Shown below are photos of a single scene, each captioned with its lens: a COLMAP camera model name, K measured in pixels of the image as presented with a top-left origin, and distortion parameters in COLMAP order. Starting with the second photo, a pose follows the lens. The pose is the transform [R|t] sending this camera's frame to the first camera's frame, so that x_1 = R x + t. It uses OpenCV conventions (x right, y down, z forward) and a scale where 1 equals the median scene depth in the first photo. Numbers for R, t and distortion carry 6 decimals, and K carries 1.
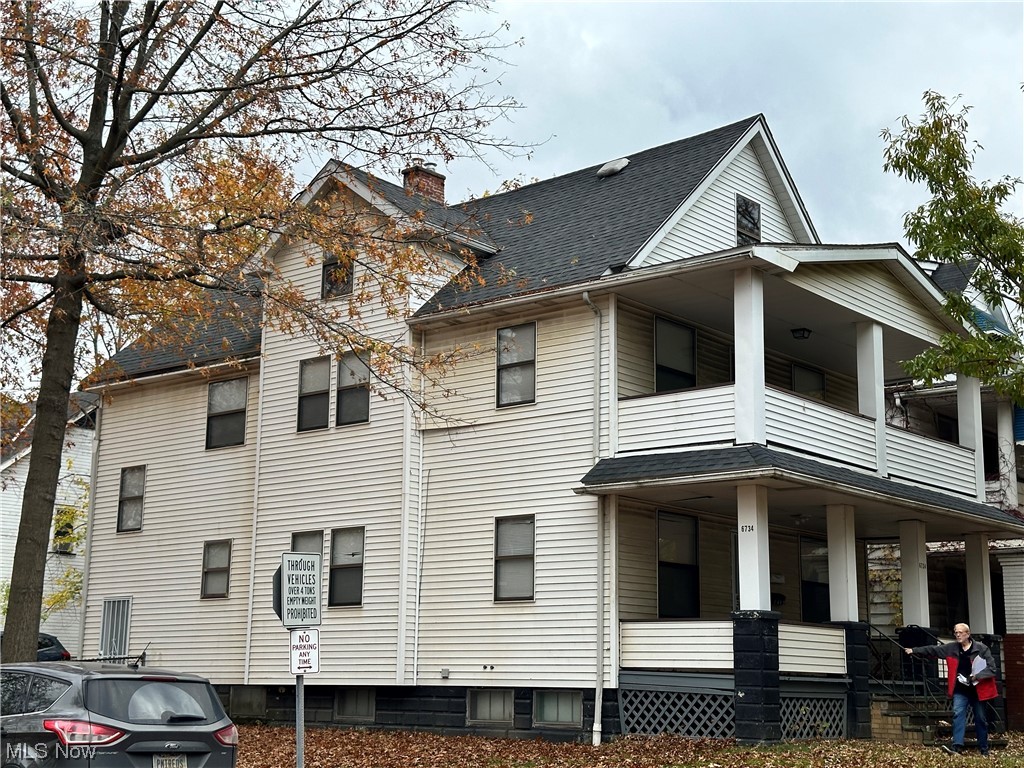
lens RADIAL K [[1469.7, 0, 512.0], [0, 1469.7, 384.0], [0, 0, 1]] dist [0.060597, 0.038001]
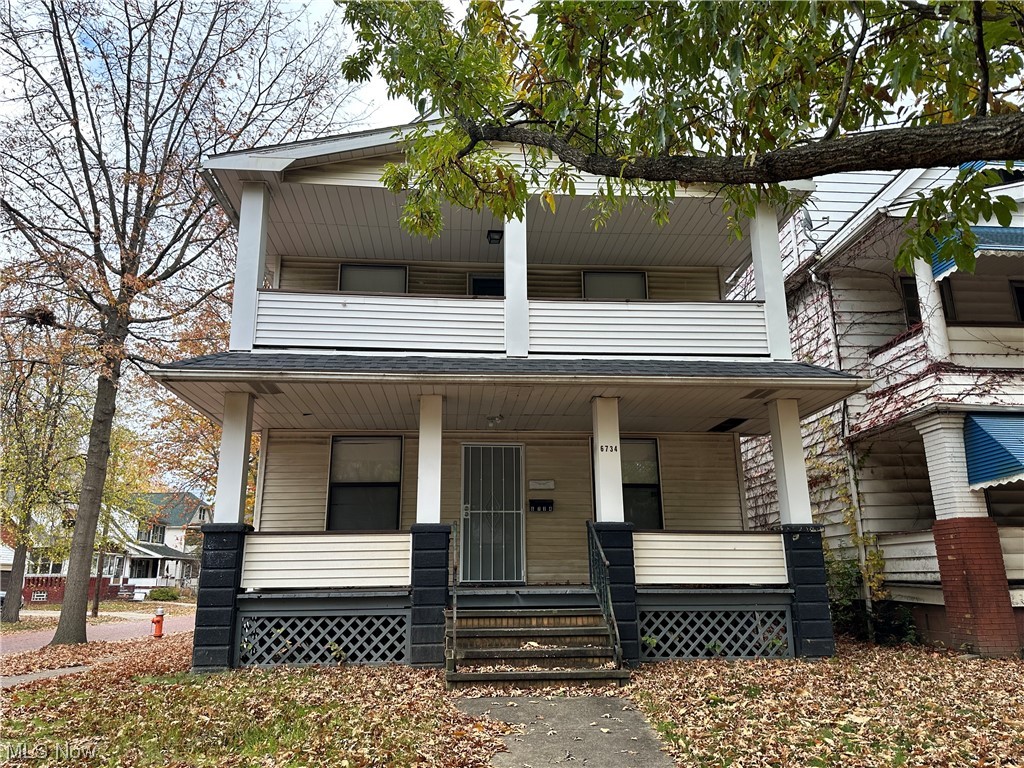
lens RADIAL K [[745.0, 0, 508.7], [0, 745.0, 369.1], [0, 0, 1]] dist [-0.000856, -0.002711]
pose [[0.692313, -0.232950, -0.682962, 0.554574], [0.160217, 0.972458, -0.169283, 0.146348], [0.703586, 0.007774, 0.710567, 0.684451]]
